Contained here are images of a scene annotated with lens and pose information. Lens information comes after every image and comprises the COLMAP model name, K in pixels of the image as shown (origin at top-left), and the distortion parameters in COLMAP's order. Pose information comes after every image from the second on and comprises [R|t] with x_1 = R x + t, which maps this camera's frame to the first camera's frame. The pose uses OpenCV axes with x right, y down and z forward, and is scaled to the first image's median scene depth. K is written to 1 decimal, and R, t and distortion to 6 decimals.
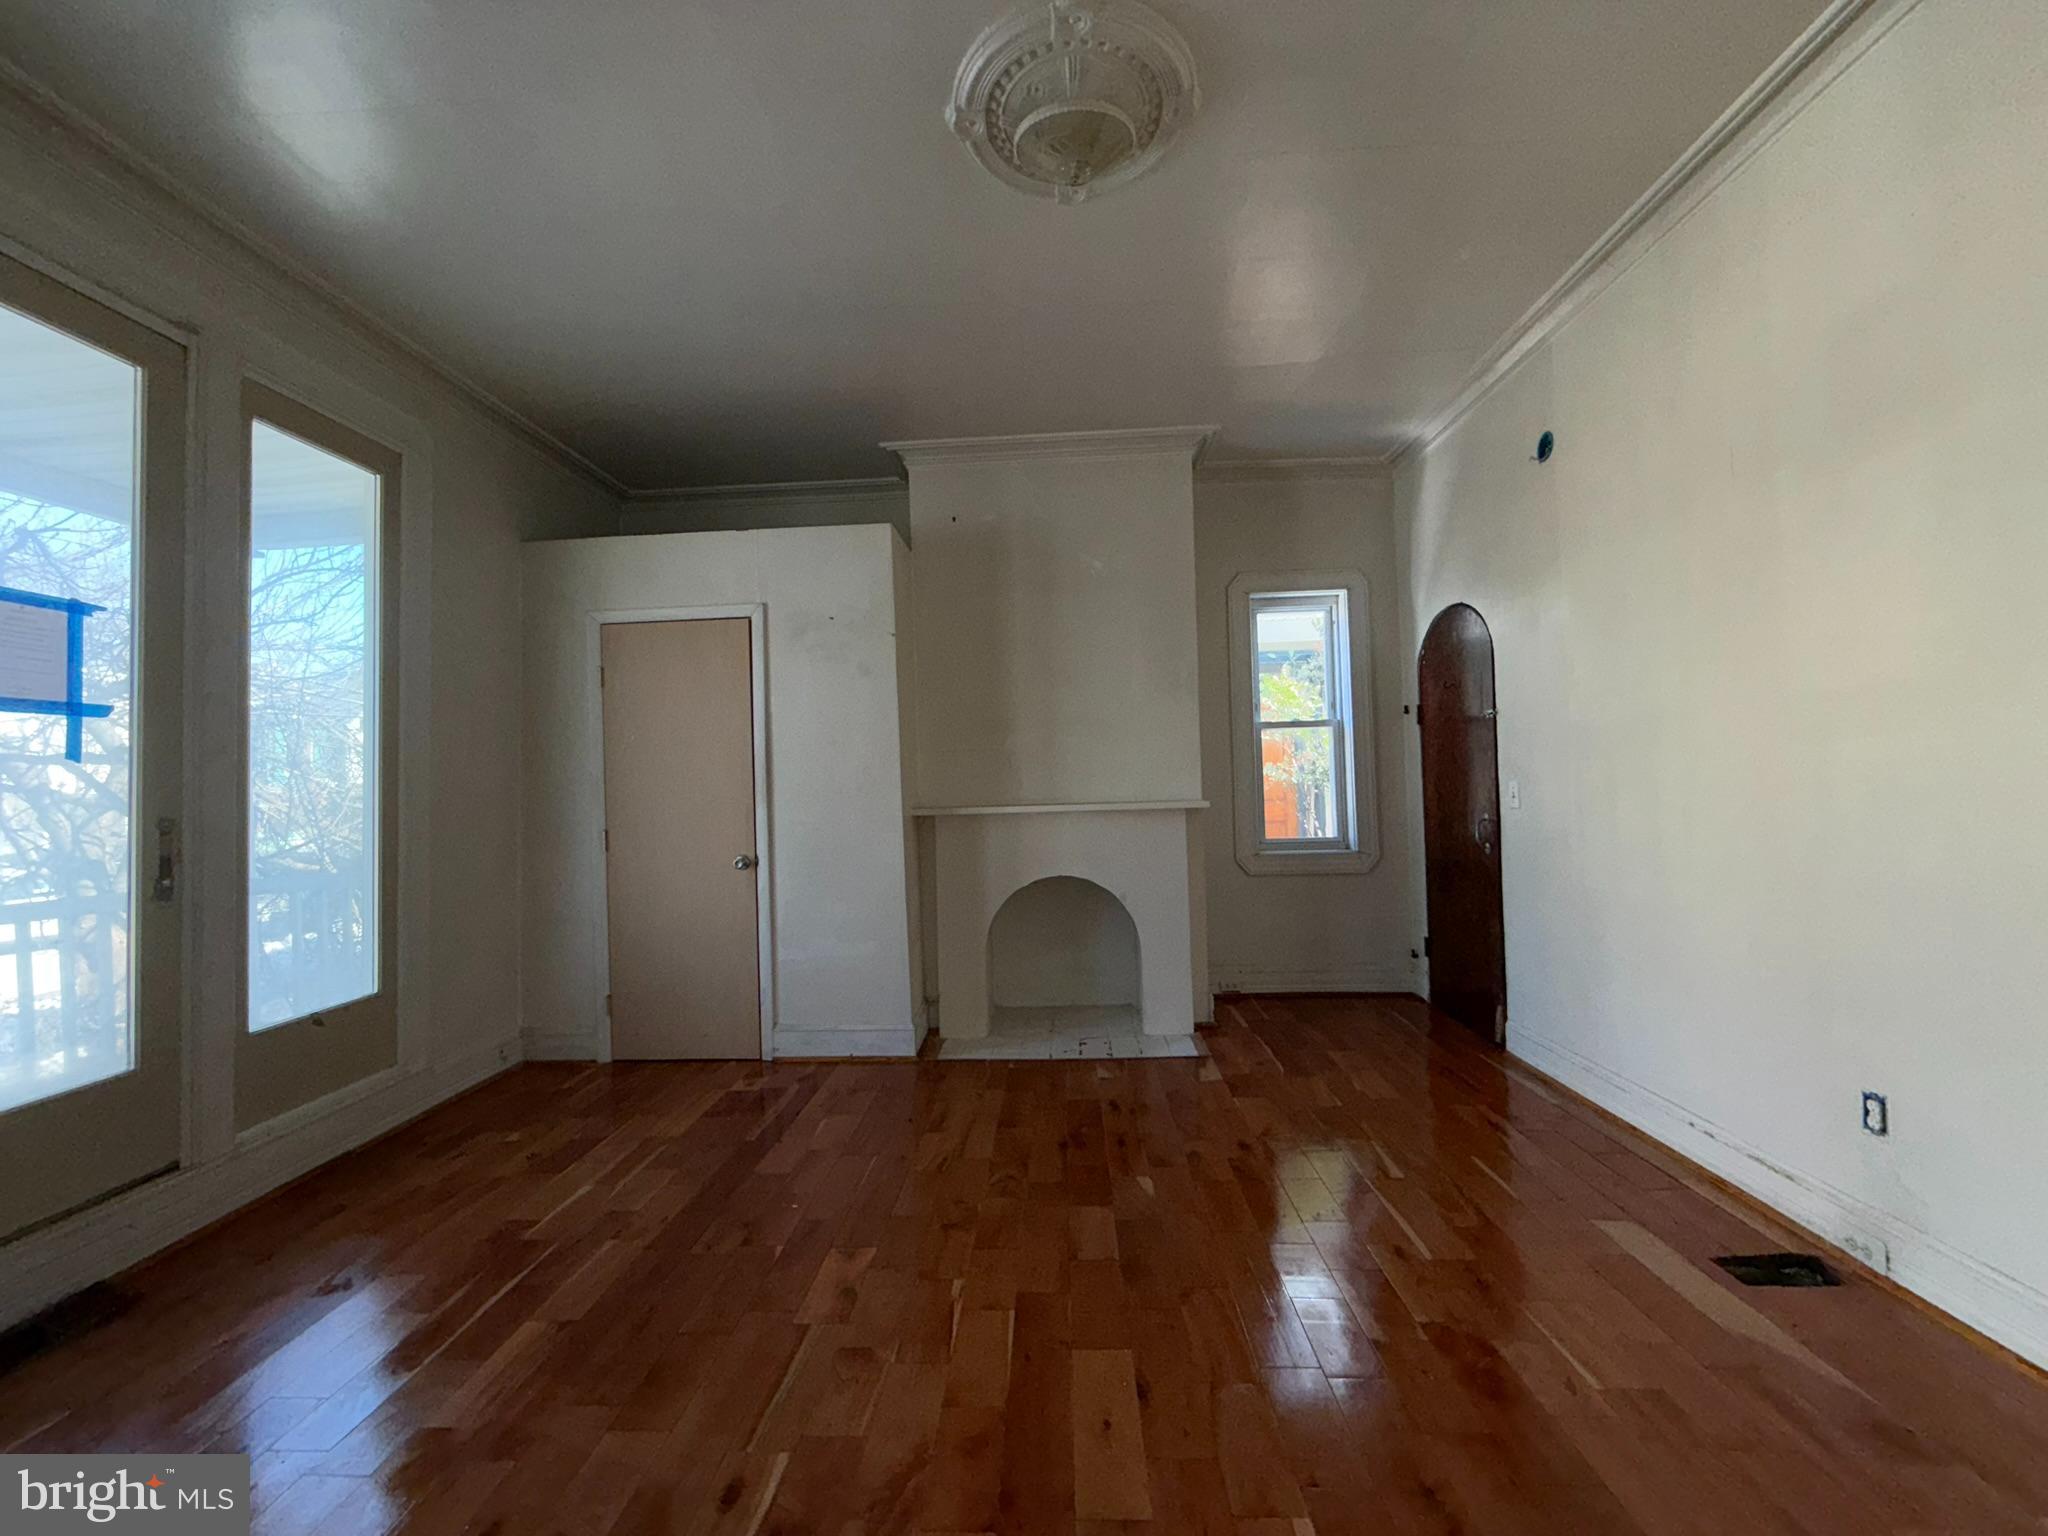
lens RADIAL K [[814.4, 0, 1013.9], [0, 814.4, 773.0], [0, 0, 1]] dist [0.000053, 0.000284]
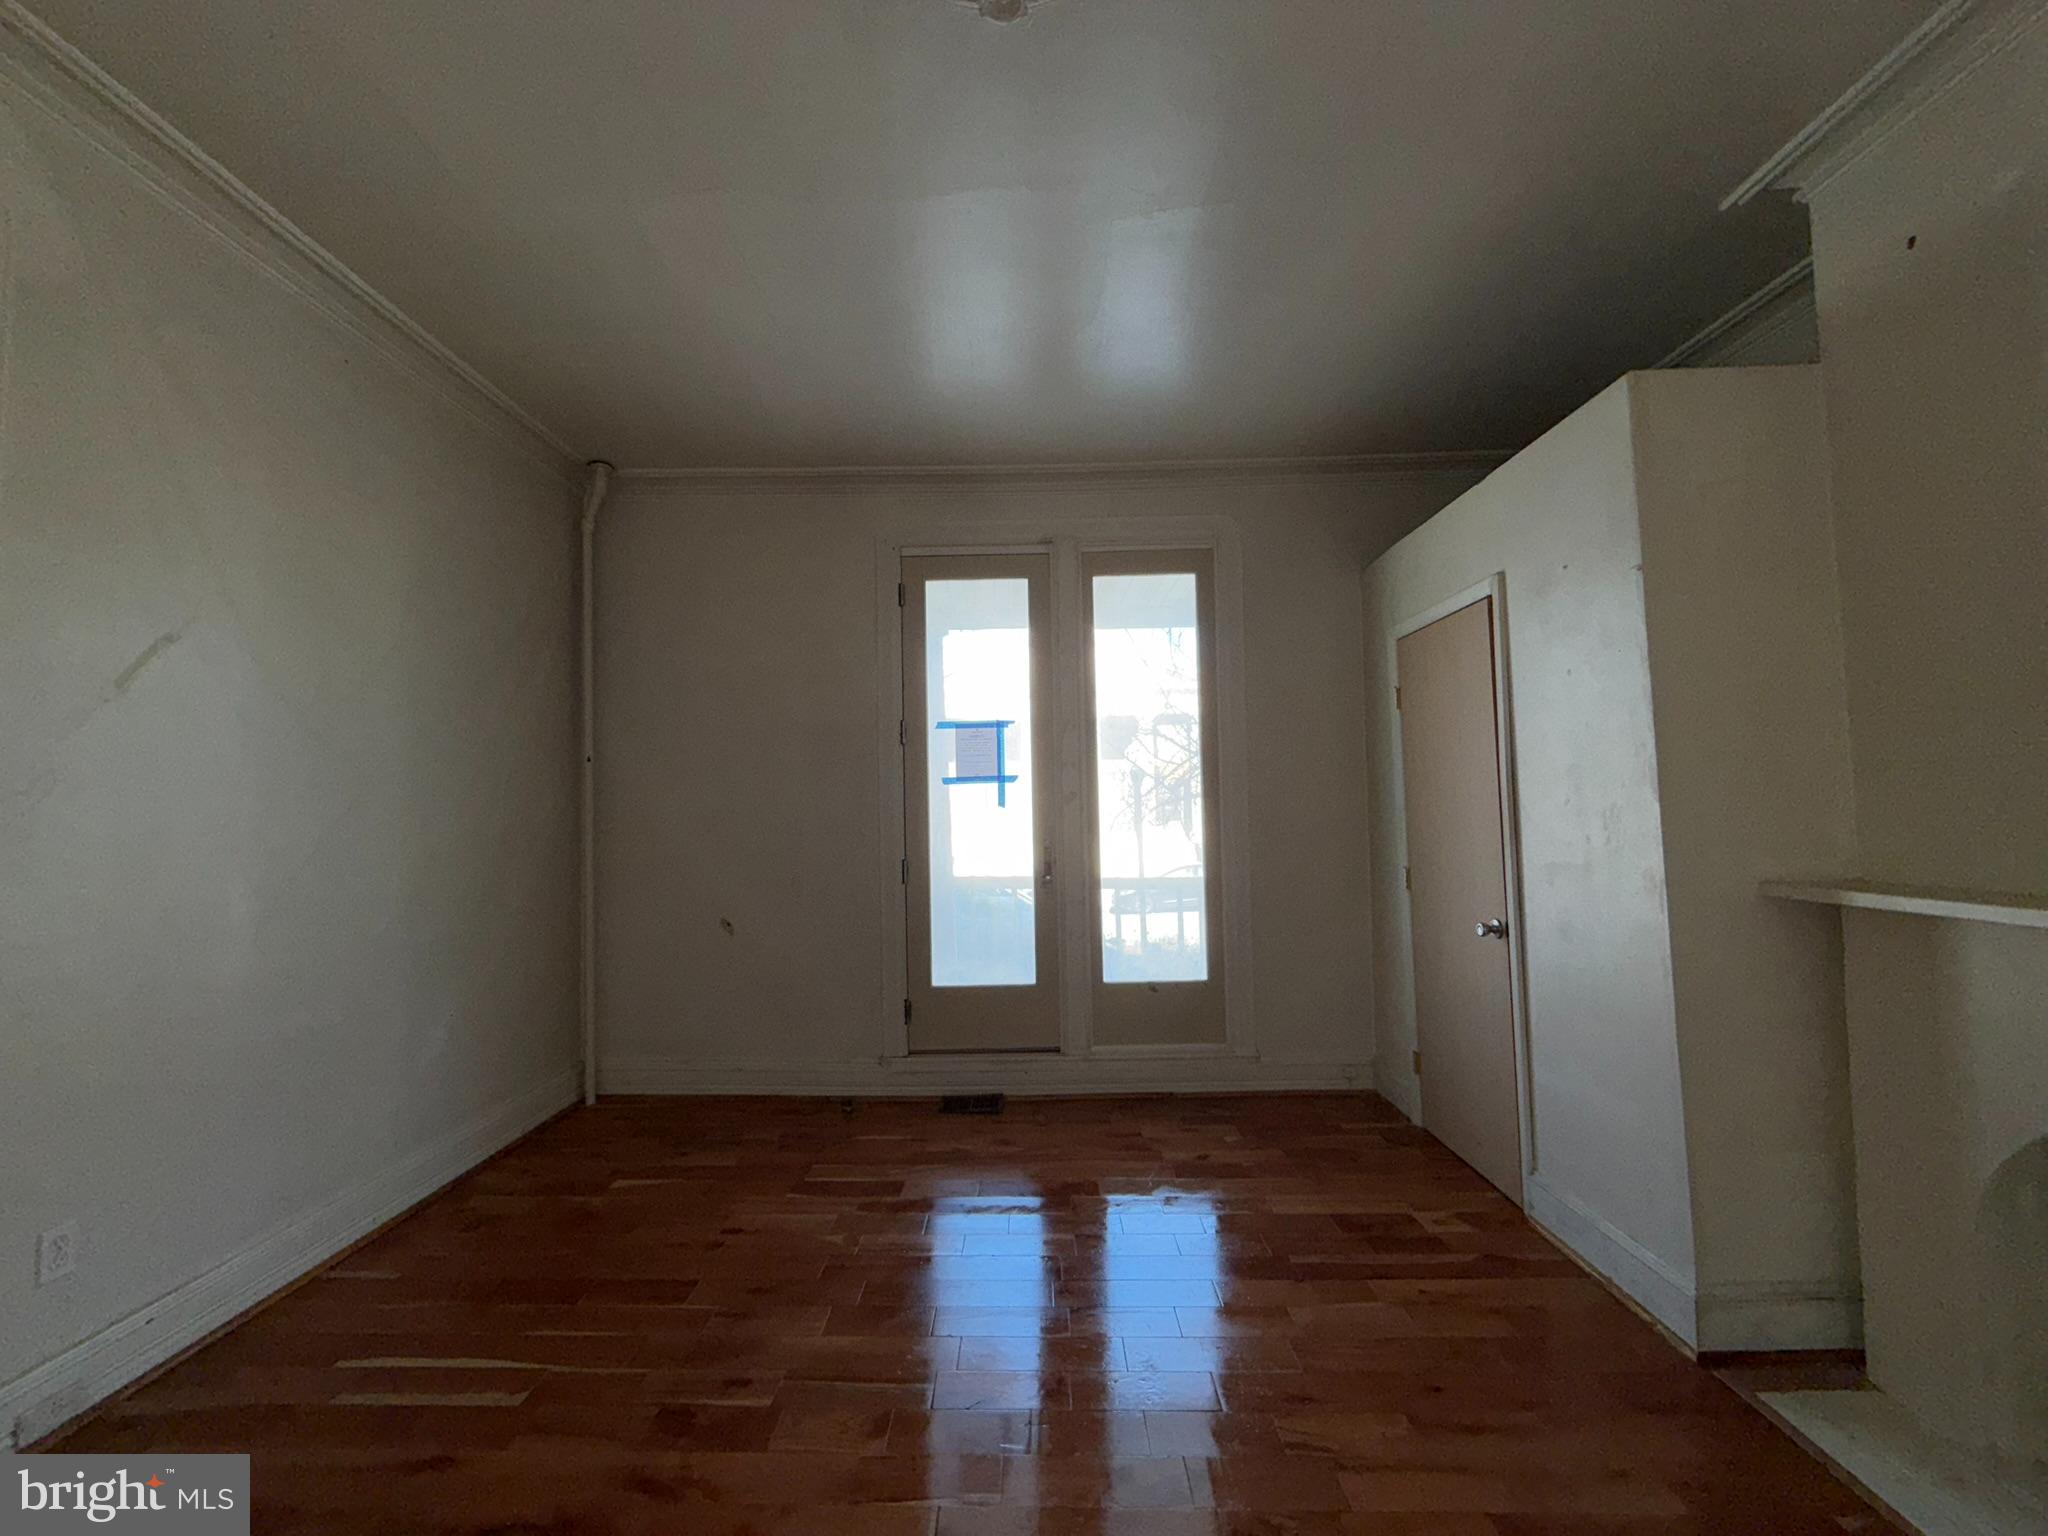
lens RADIAL K [[814.4, 0, 1013.9], [0, 814.4, 773.0], [0, 0, 1]] dist [0.000053, 0.000284]
pose [[0.035711, -0.019985, -0.999162, 0.488277], [0.033961, 0.999247, -0.018773, -0.039651], [0.998785, -0.033262, 0.036363, 0.674457]]
